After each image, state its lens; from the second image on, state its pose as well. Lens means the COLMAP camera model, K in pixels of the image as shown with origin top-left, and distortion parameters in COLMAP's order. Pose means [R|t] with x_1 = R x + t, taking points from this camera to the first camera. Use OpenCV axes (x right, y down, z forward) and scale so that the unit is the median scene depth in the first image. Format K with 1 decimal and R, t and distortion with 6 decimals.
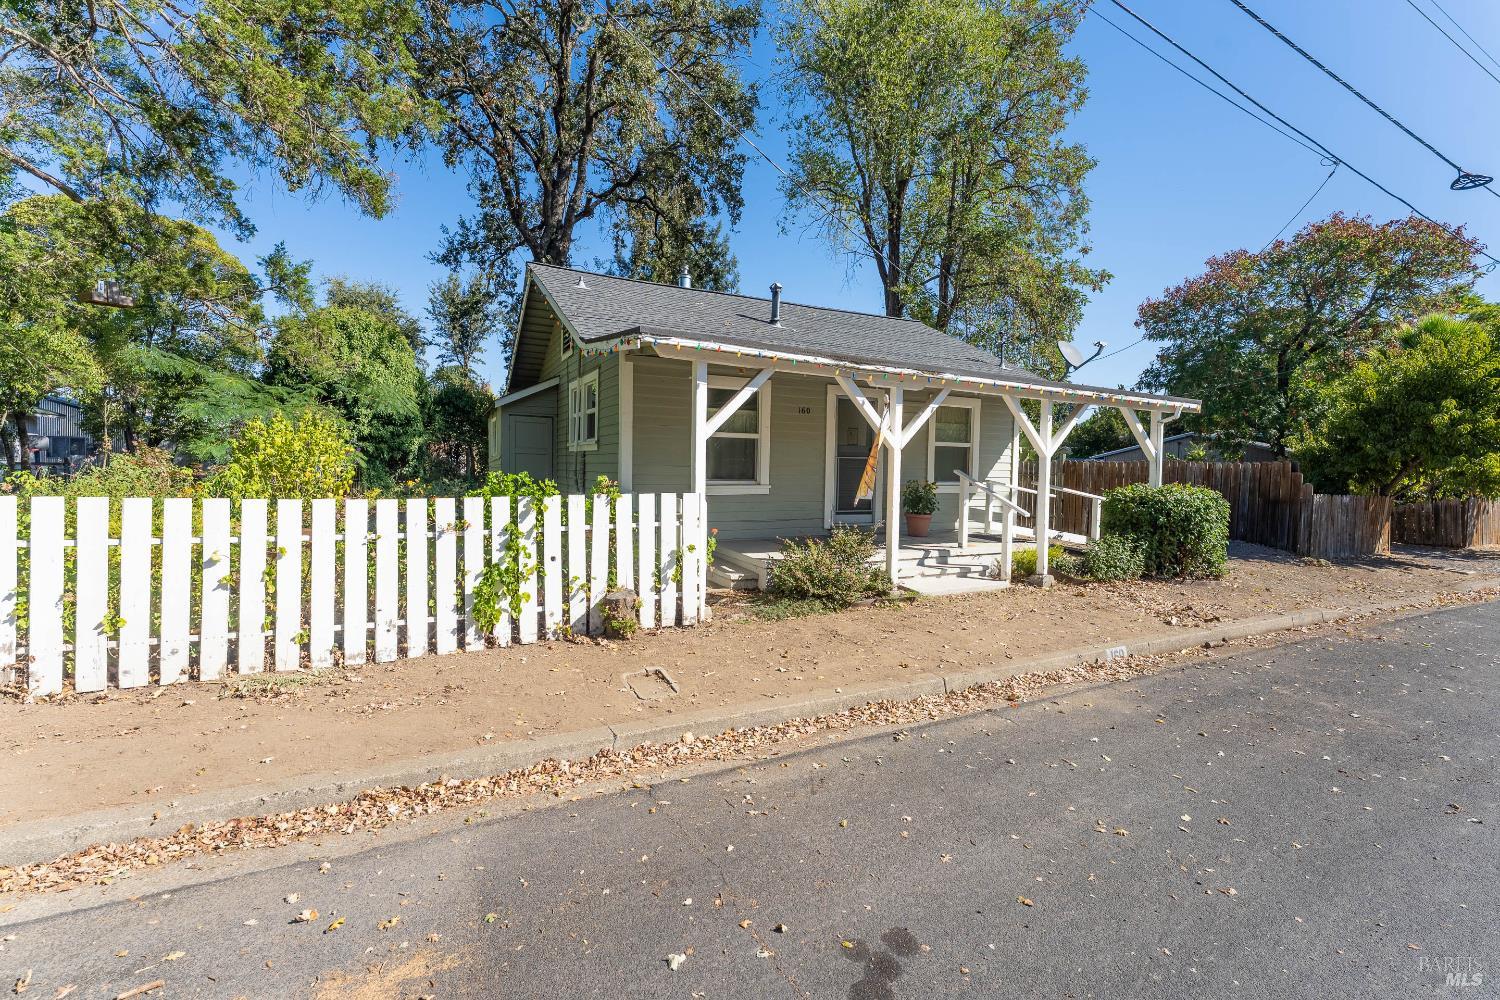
lens RADIAL K [[618.2, 0, 746.3], [0, 618.2, 490.4], [0, 0, 1]] dist [-0.003681, 0.001428]
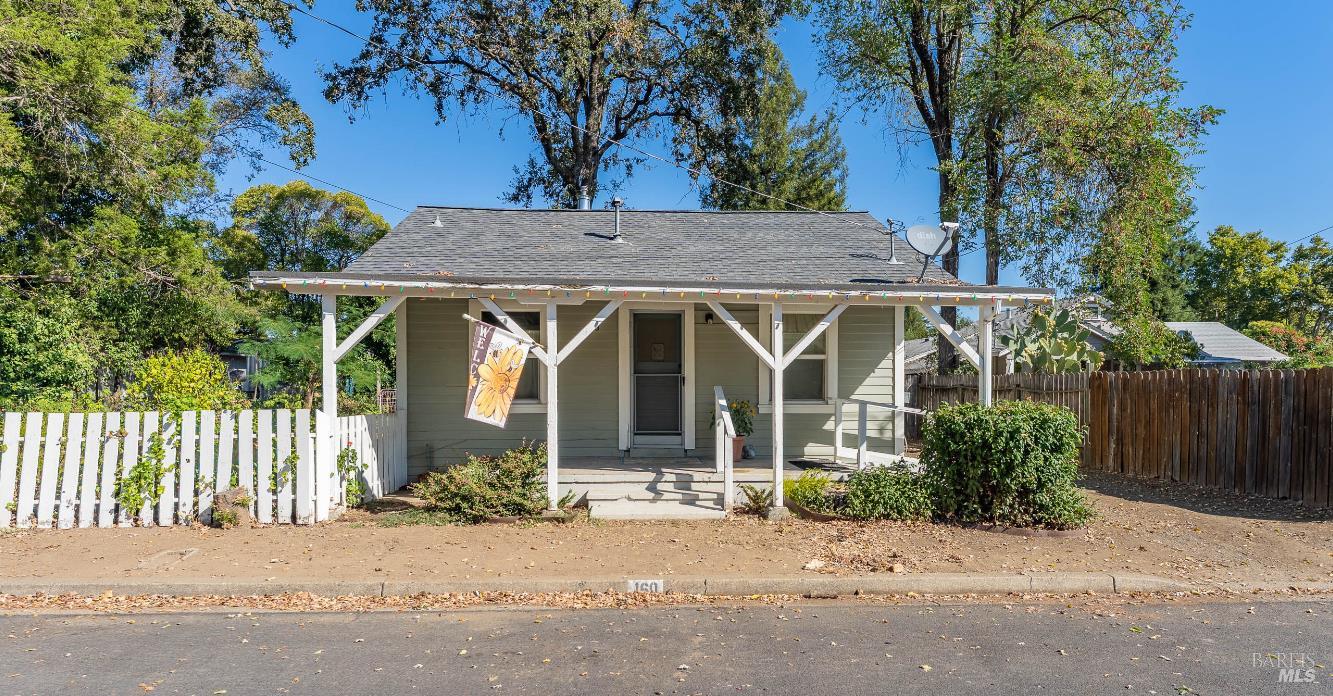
lens RADIAL K [[690.7, 0, 674.1], [0, 690.7, 392.0], [0, 0, 1]] dist [0.002283, -0.003280]
pose [[0.917620, -0.011441, -0.397294, 0.892305], [-0.001803, 0.999455, -0.032947, 0.011244], [0.397454, 0.030949, 0.917100, 0.071099]]
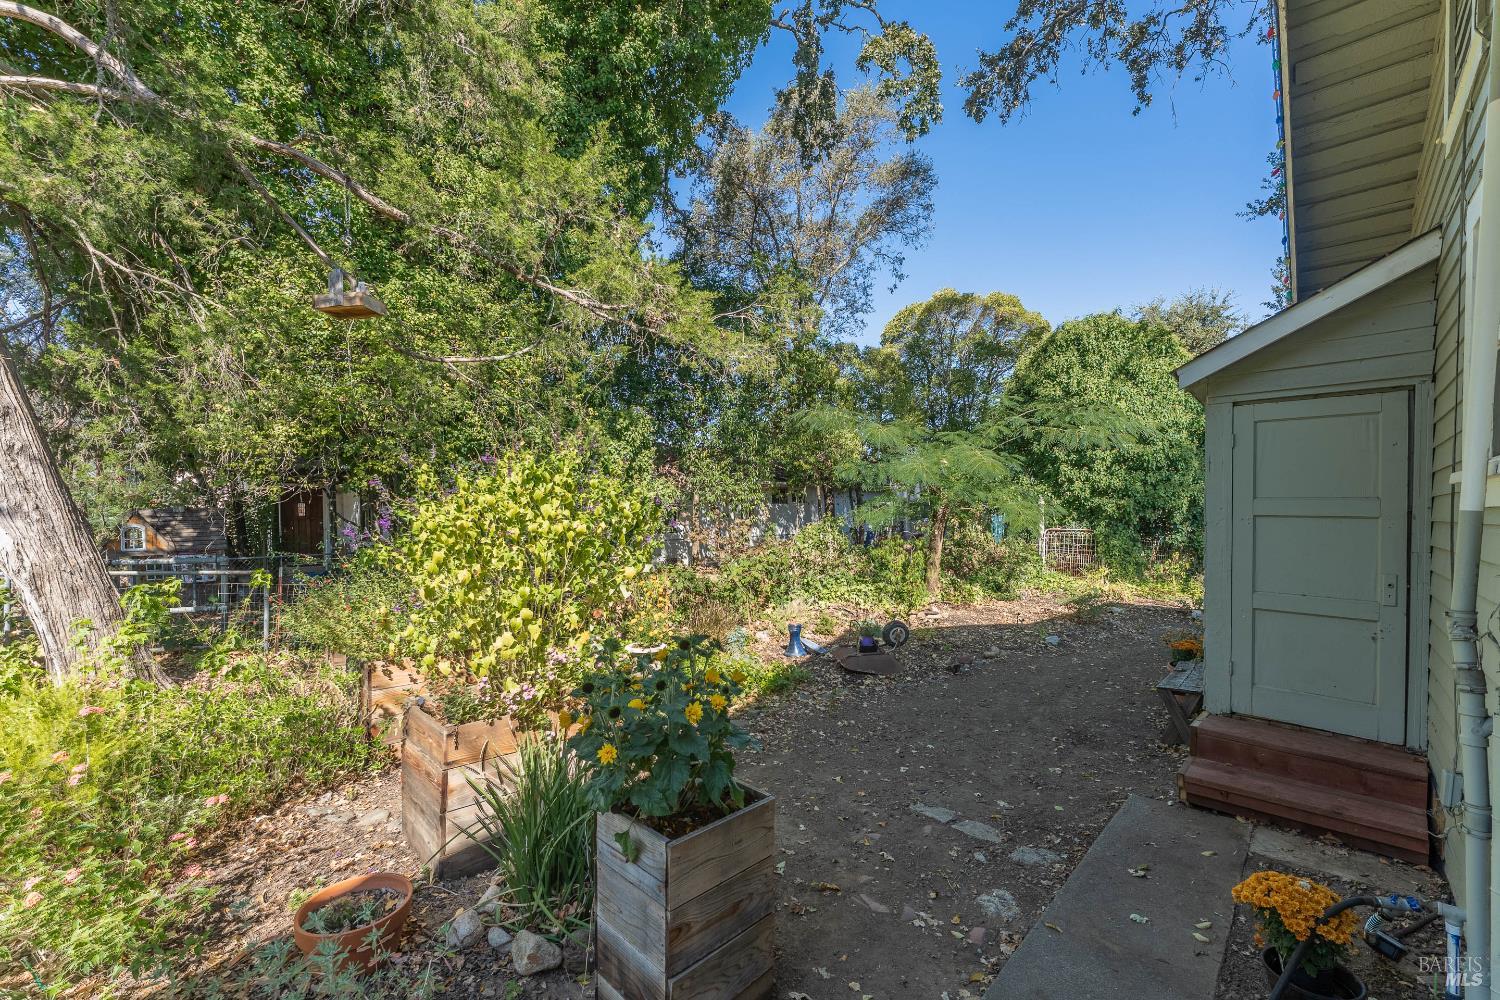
lens RADIAL K [[618.2, 0, 752.2], [0, 618.2, 522.6], [0, 0, 1]] dist [-0.003681, 0.001428]
pose [[0.333507, -0.008537, -0.942709, -0.263414], [-0.028166, 0.999422, -0.019015, -0.072907], [0.942327, 0.032894, 0.333074, 1.093723]]
